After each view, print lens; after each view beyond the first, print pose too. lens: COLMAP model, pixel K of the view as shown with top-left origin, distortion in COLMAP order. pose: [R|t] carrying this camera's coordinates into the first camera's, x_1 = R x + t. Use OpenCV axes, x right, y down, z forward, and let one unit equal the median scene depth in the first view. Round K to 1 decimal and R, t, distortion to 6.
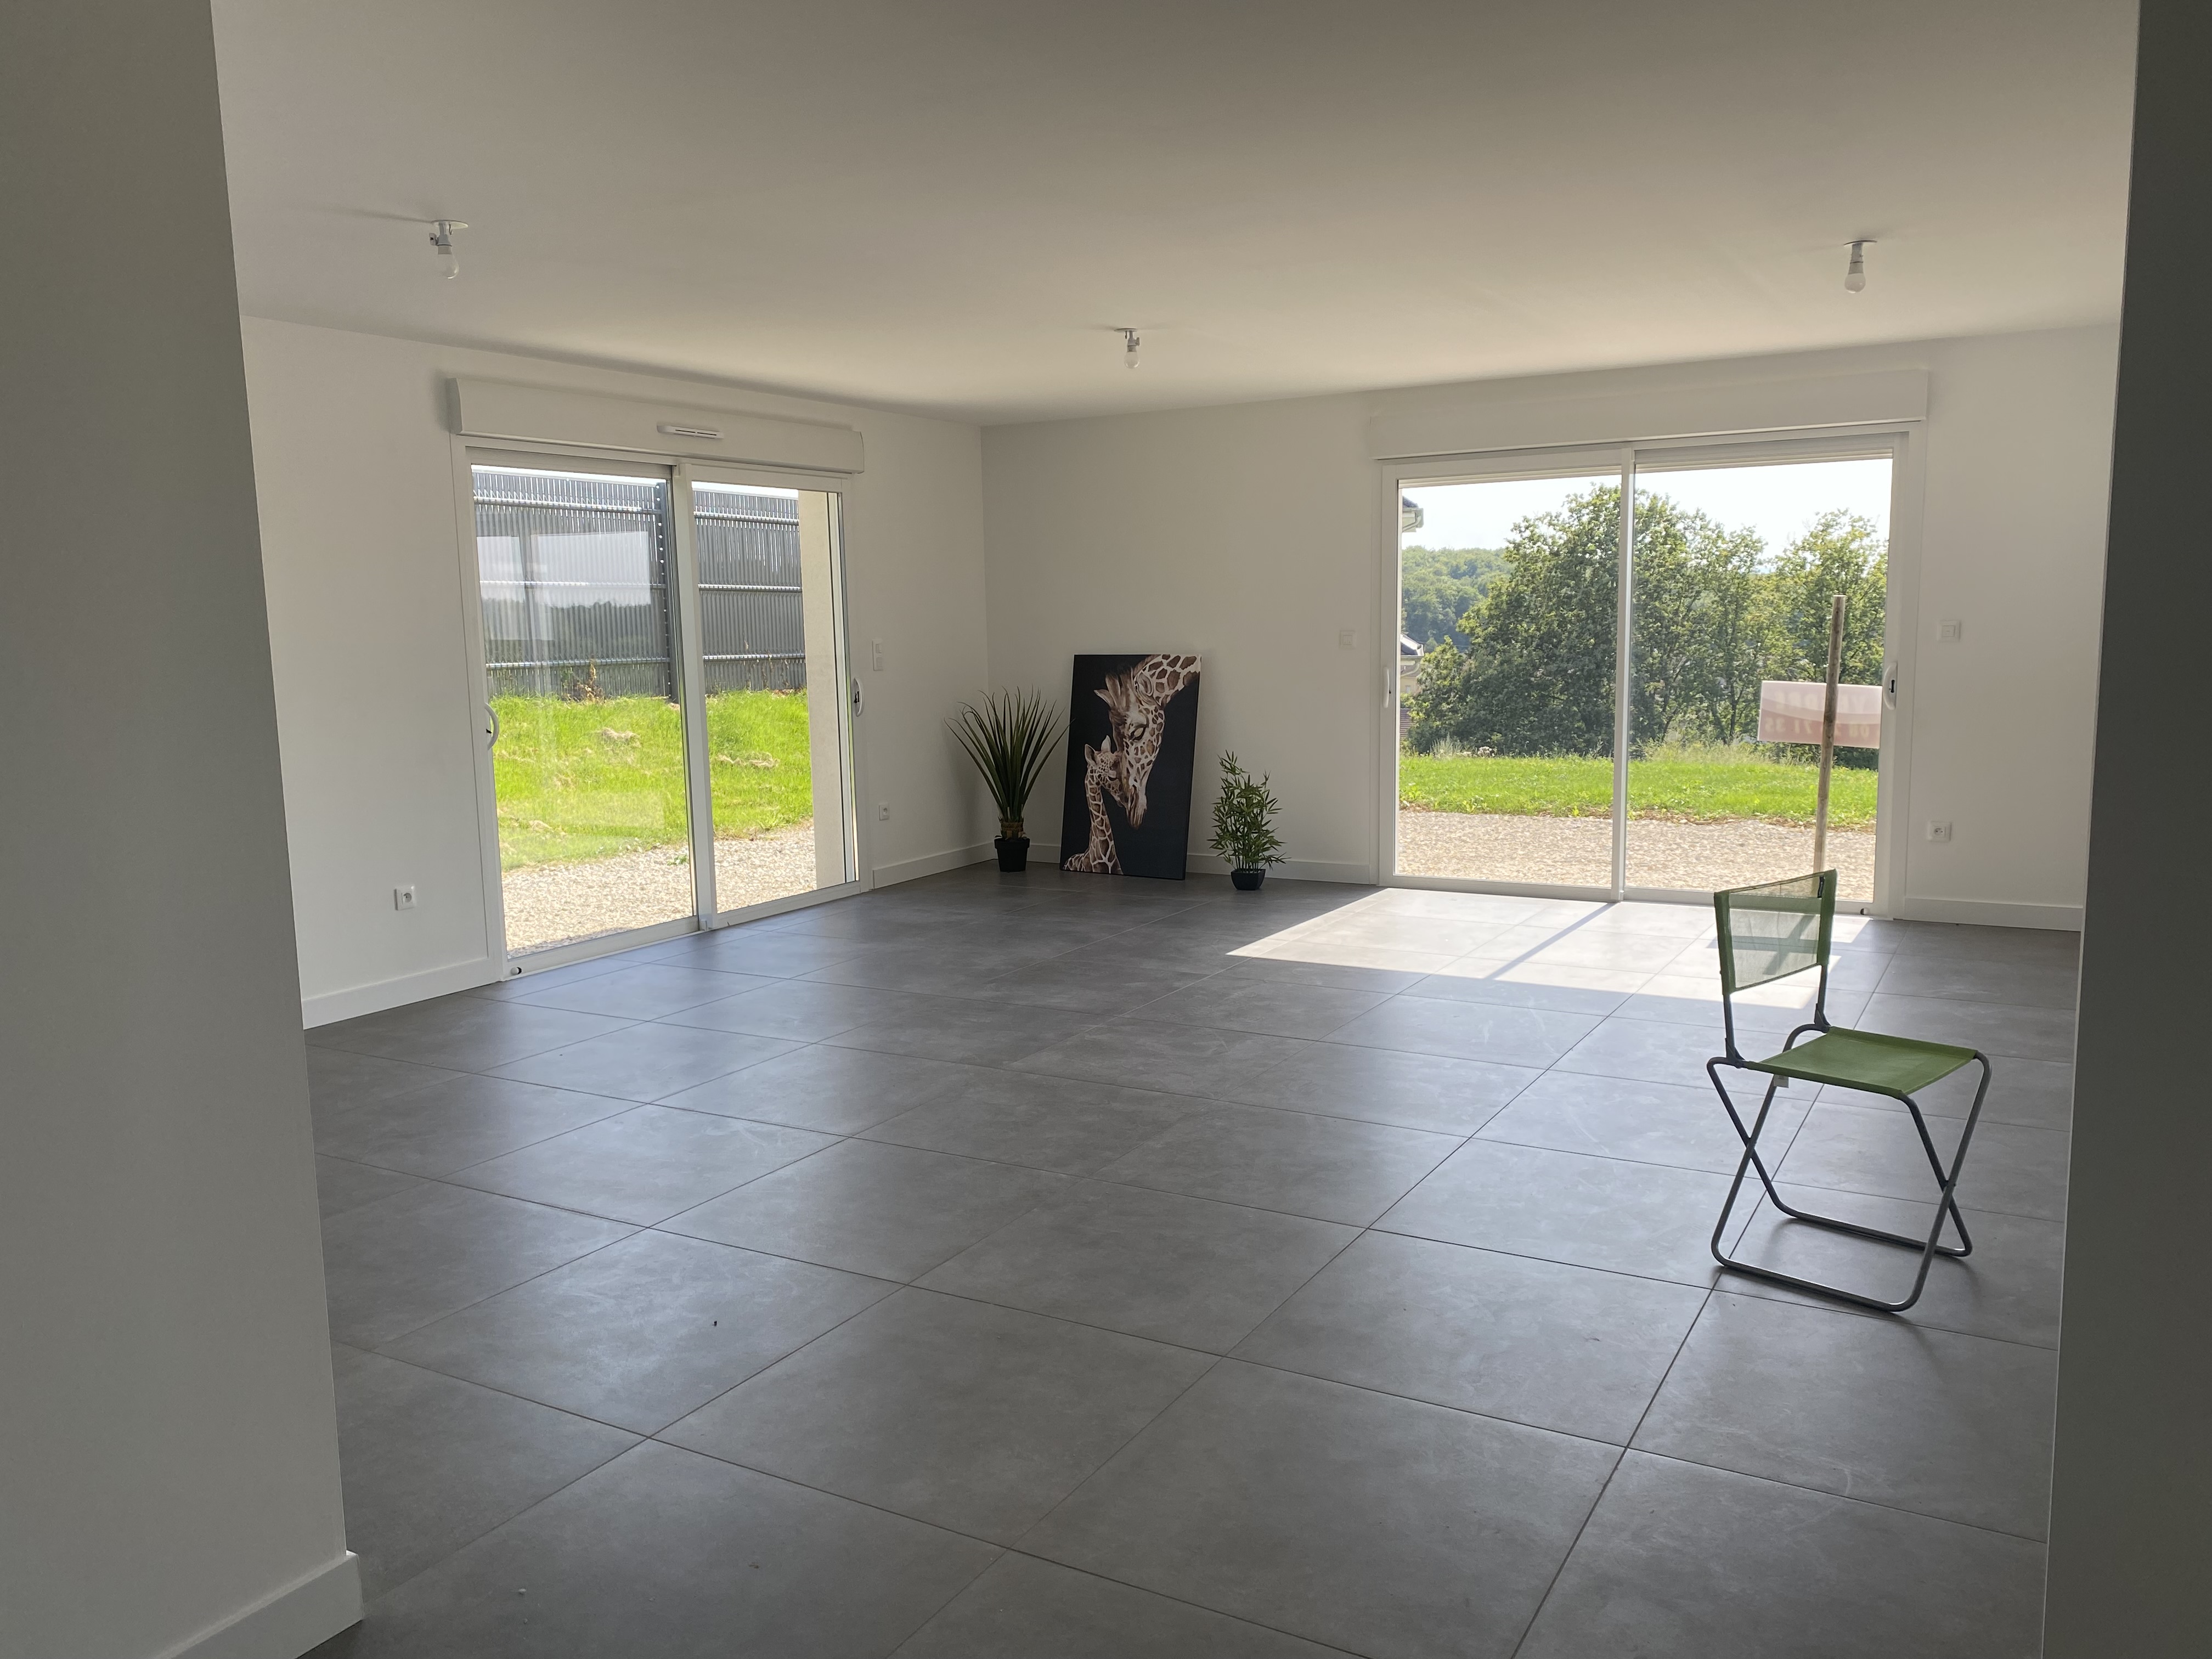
lens RADIAL K [[1677.1, 0, 1099.1], [0, 1677.1, 837.5], [0, 0, 1]] dist [0.009486, -0.014757]
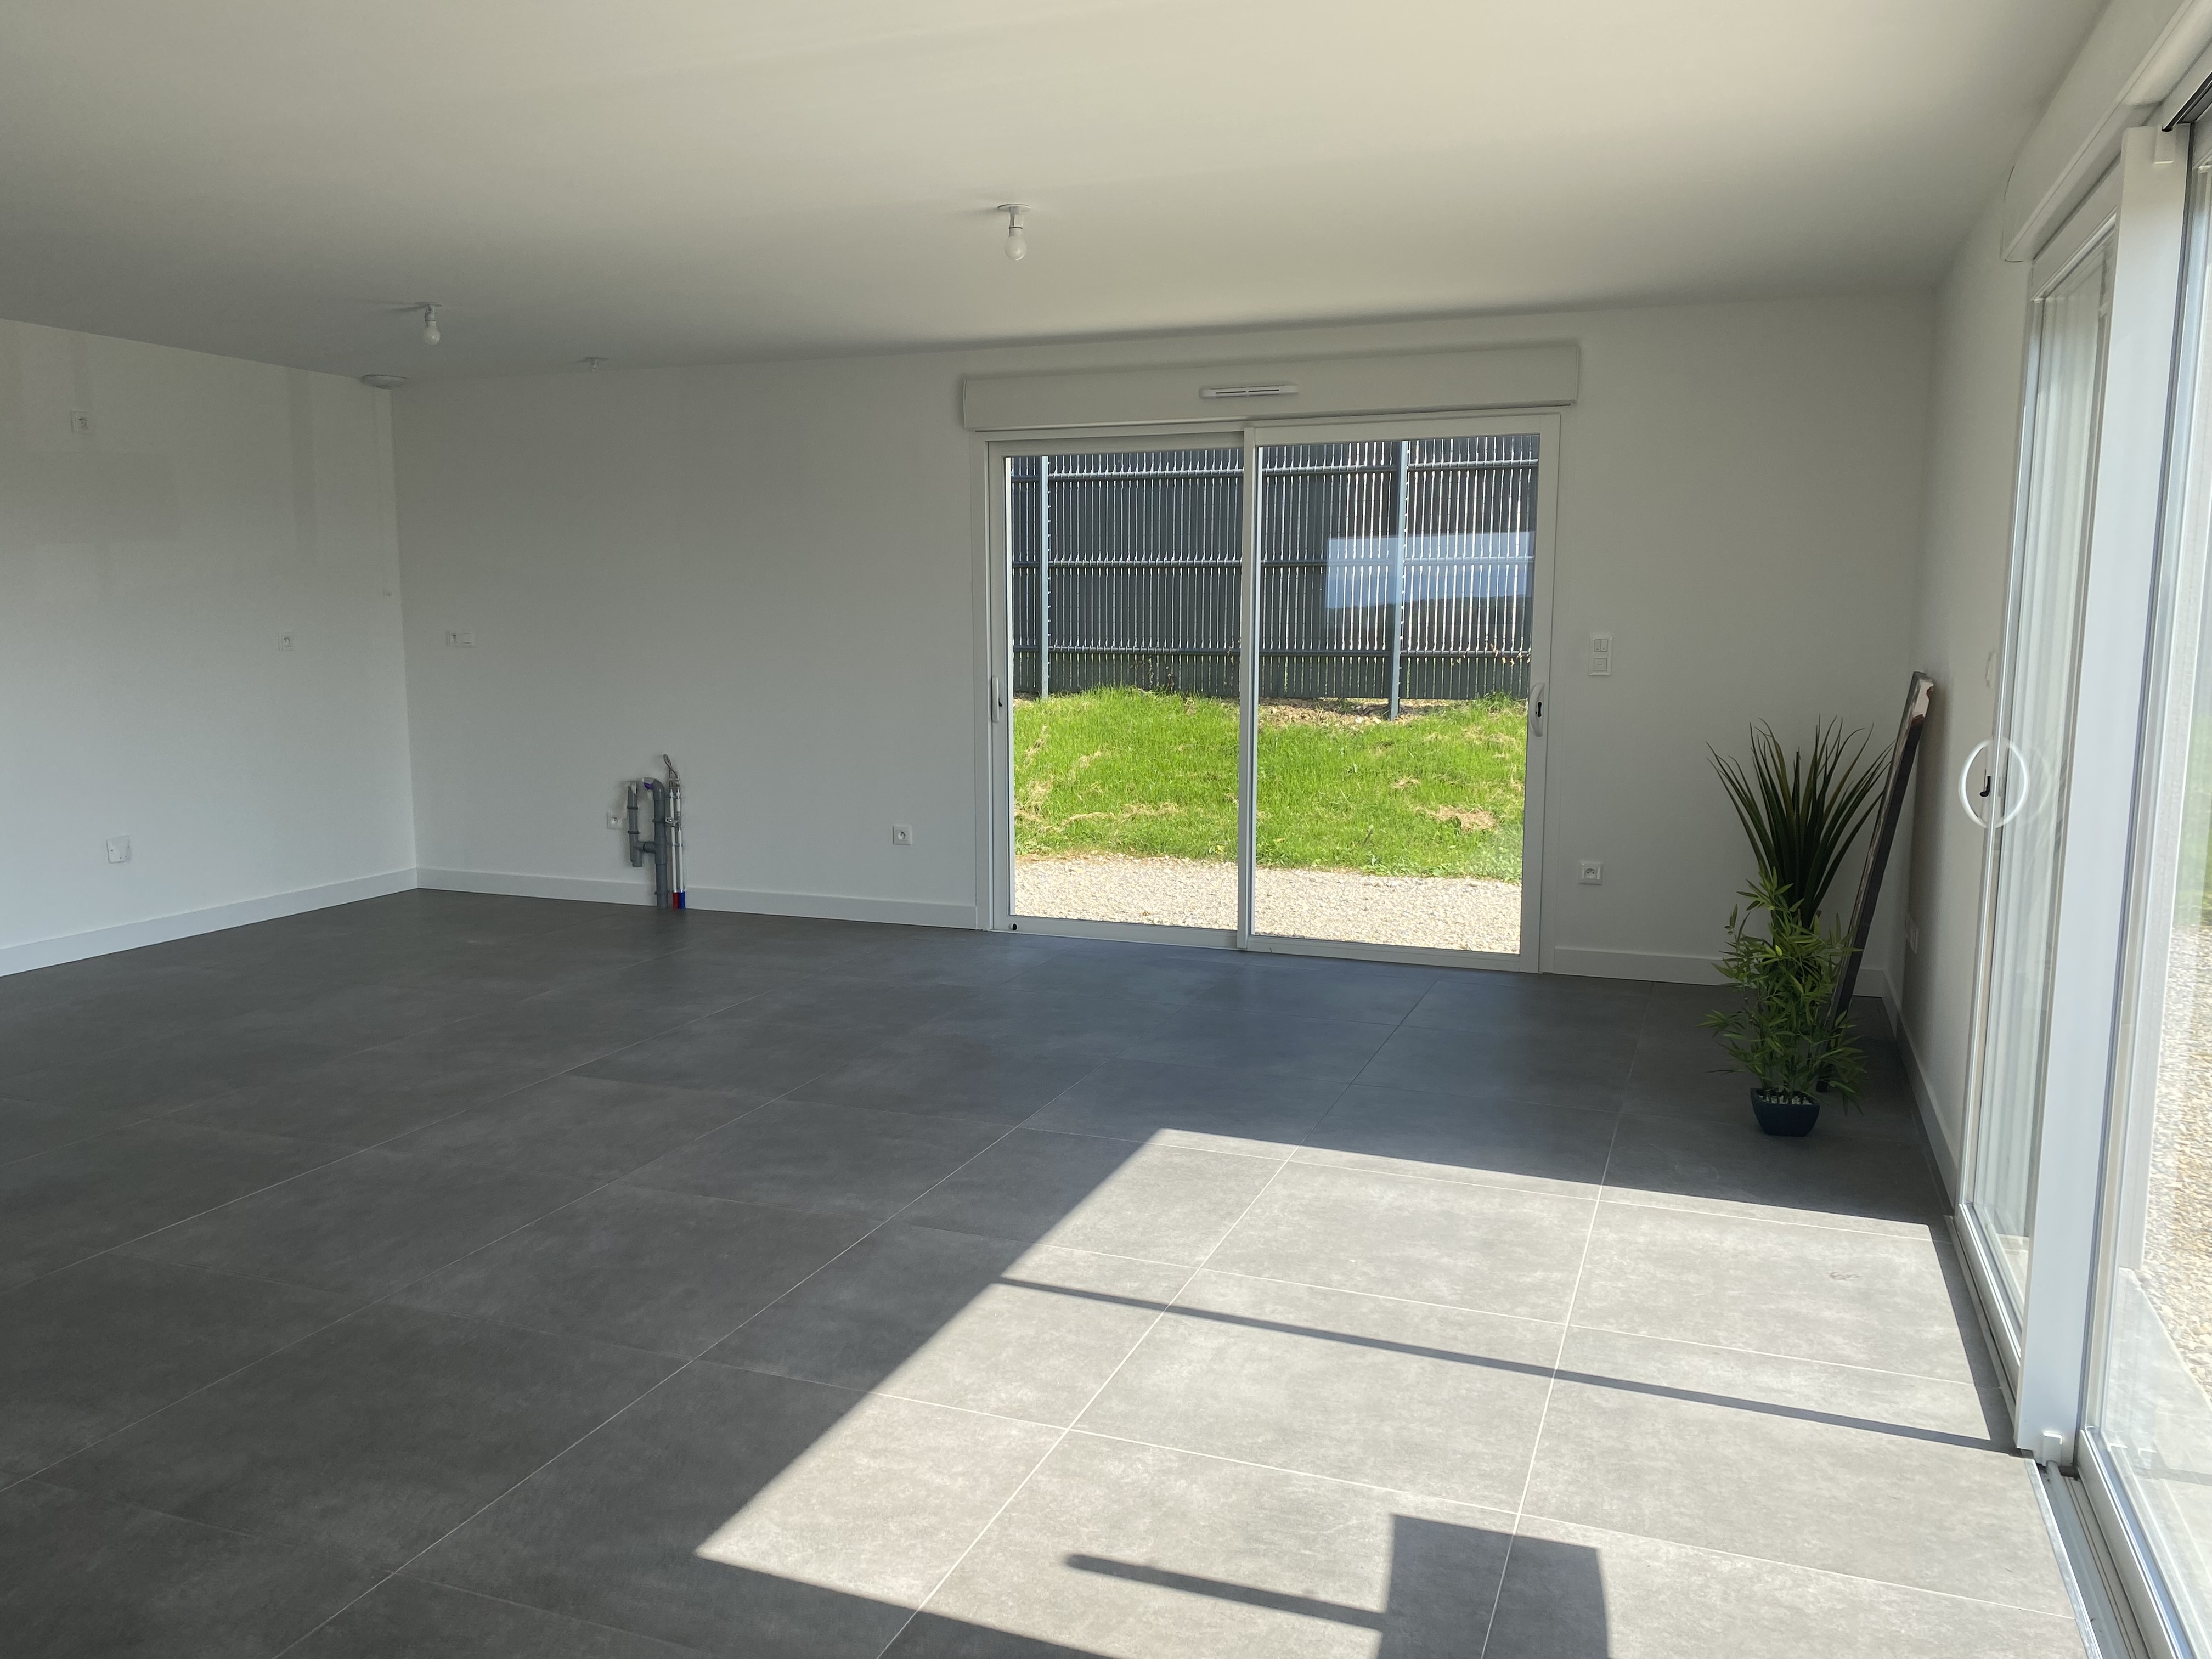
lens RADIAL K [[1677.1, 0, 1099.1], [0, 1677.1, 837.5], [0, 0, 1]] dist [0.009486, -0.014757]
pose [[0.155760, 0.156017, -0.975396, 0.611513], [-0.138440, 0.981150, 0.134830, -0.113078], [0.978046, 0.114033, 0.174423, 0.754478]]
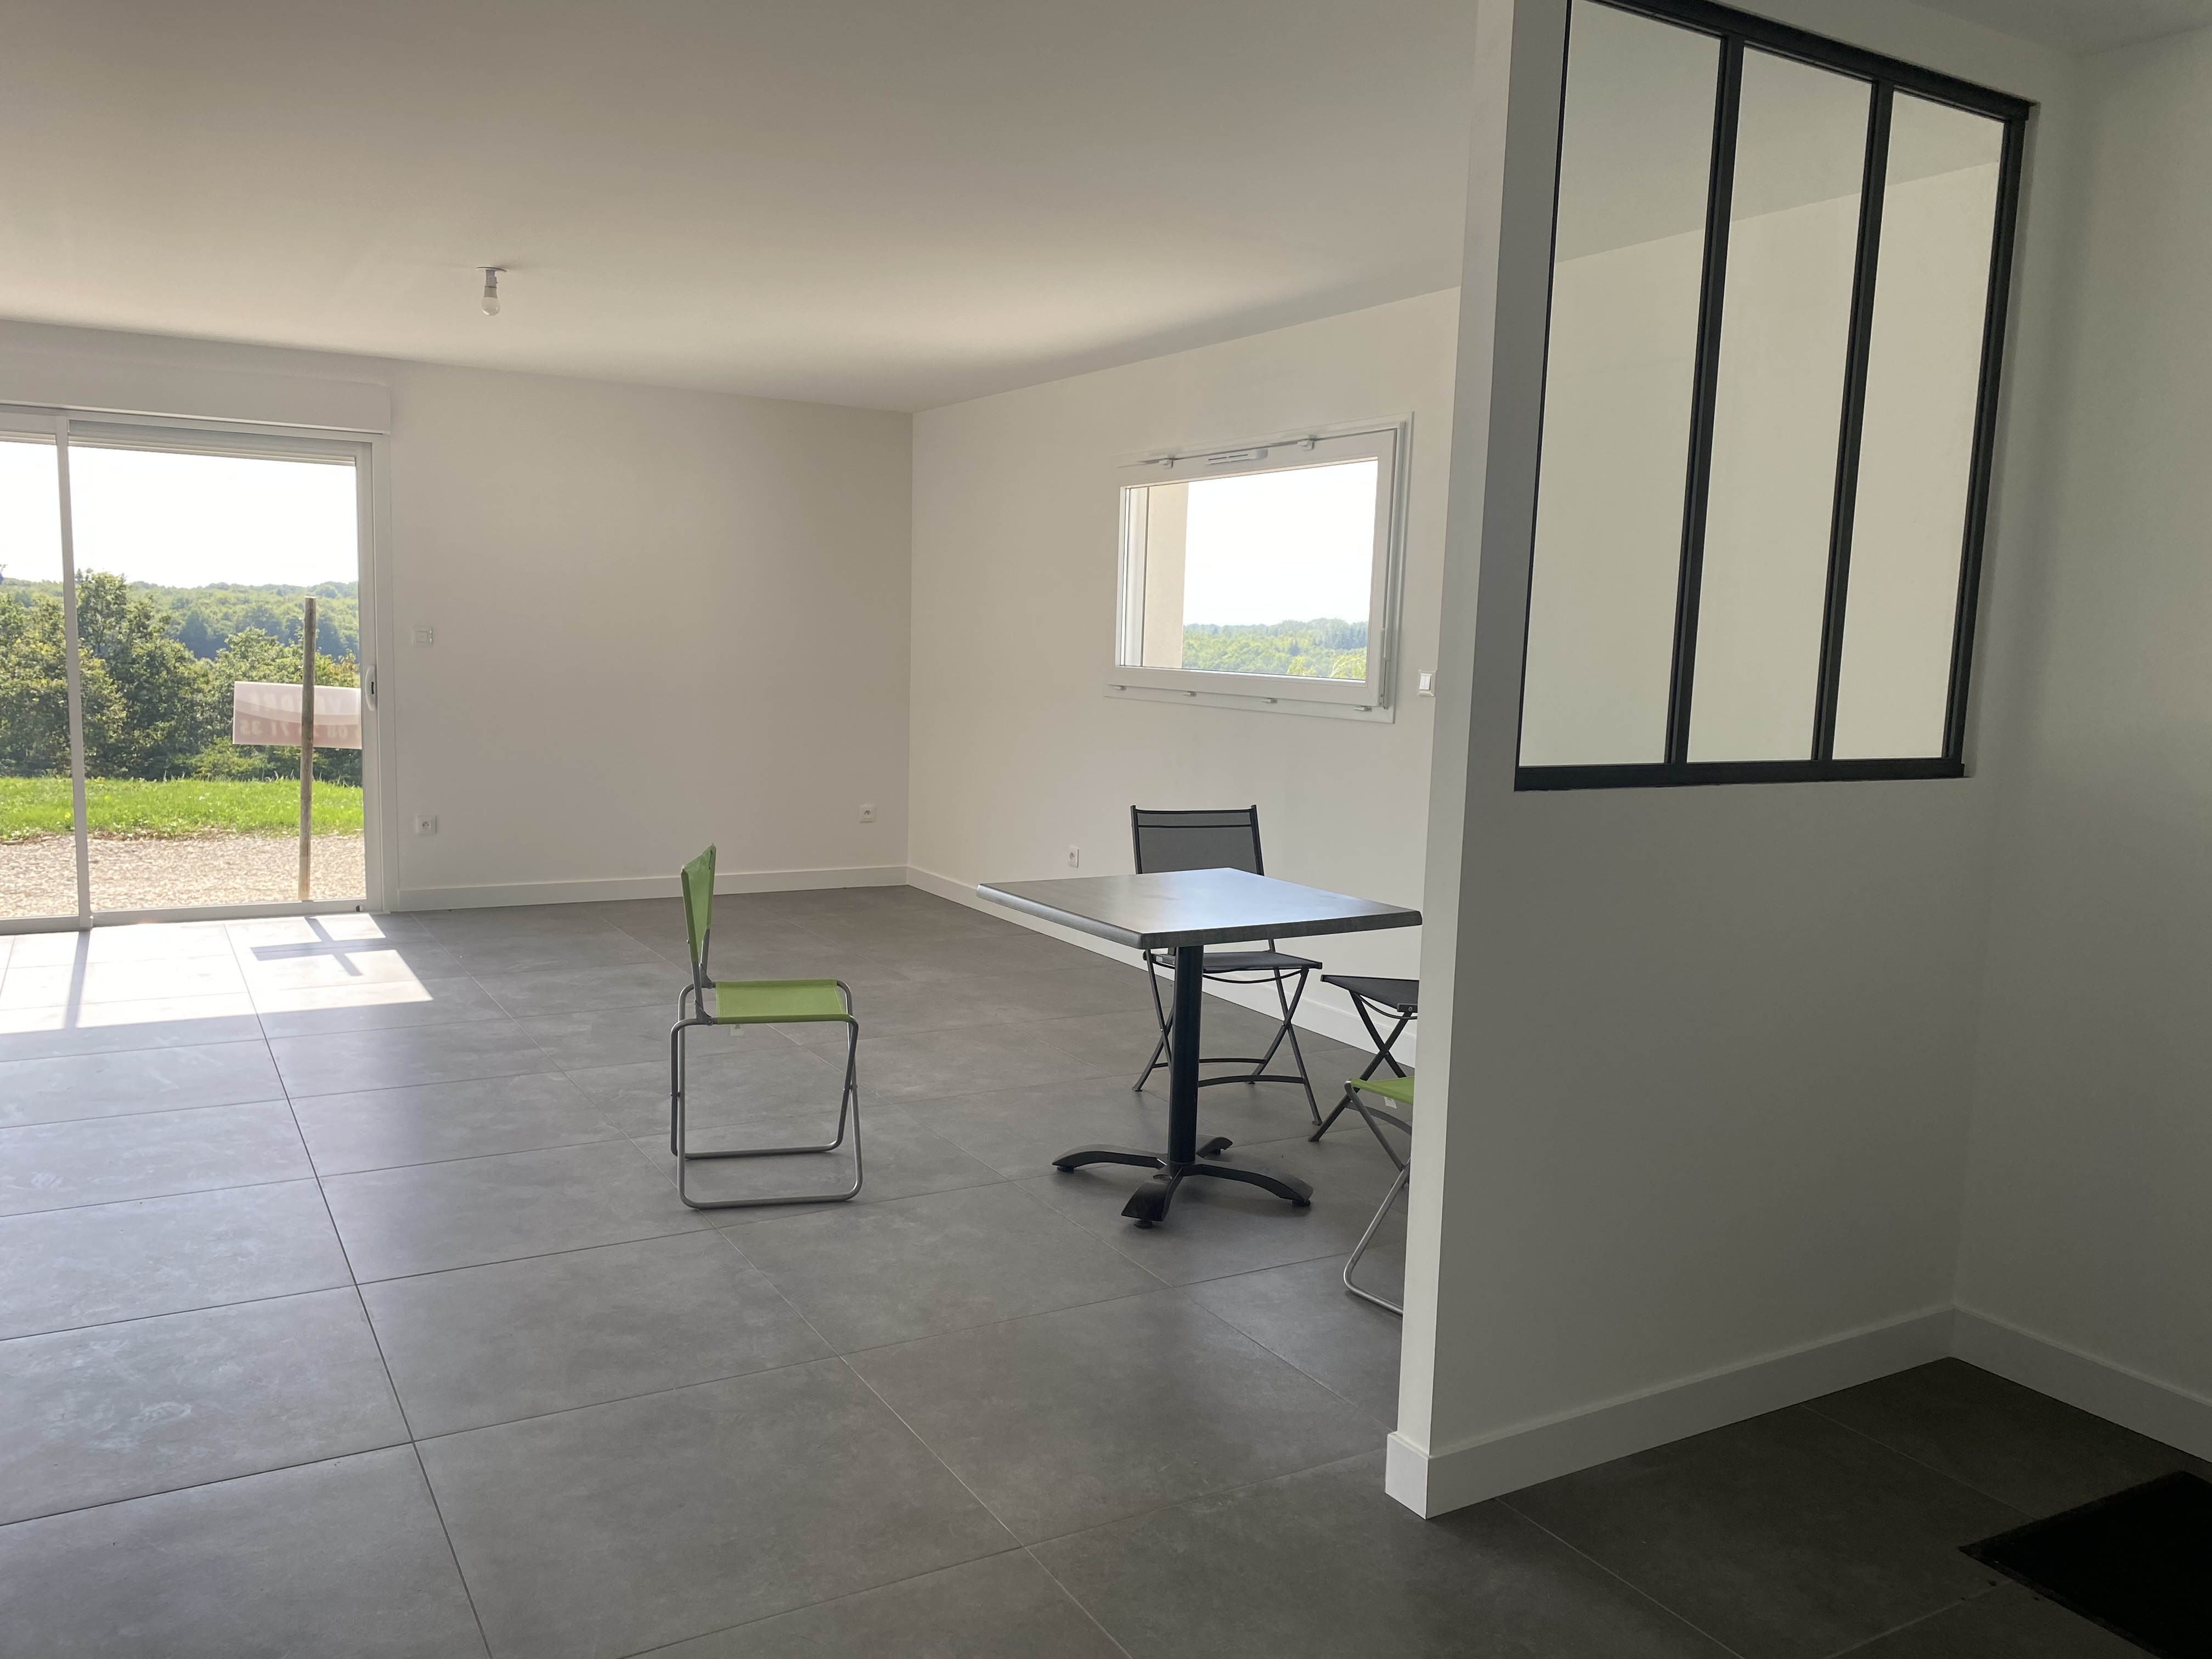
lens RADIAL K [[1654.7, 0, 1102.8], [0, 1654.7, 835.0], [0, 0, 1]] dist [0.036390, -0.029579]
pose [[0.500617, -0.070357, 0.862805, -0.192104], [0.075330, 0.996452, 0.037548, -0.004422], [-0.862385, 0.046198, 0.504141, 0.098446]]
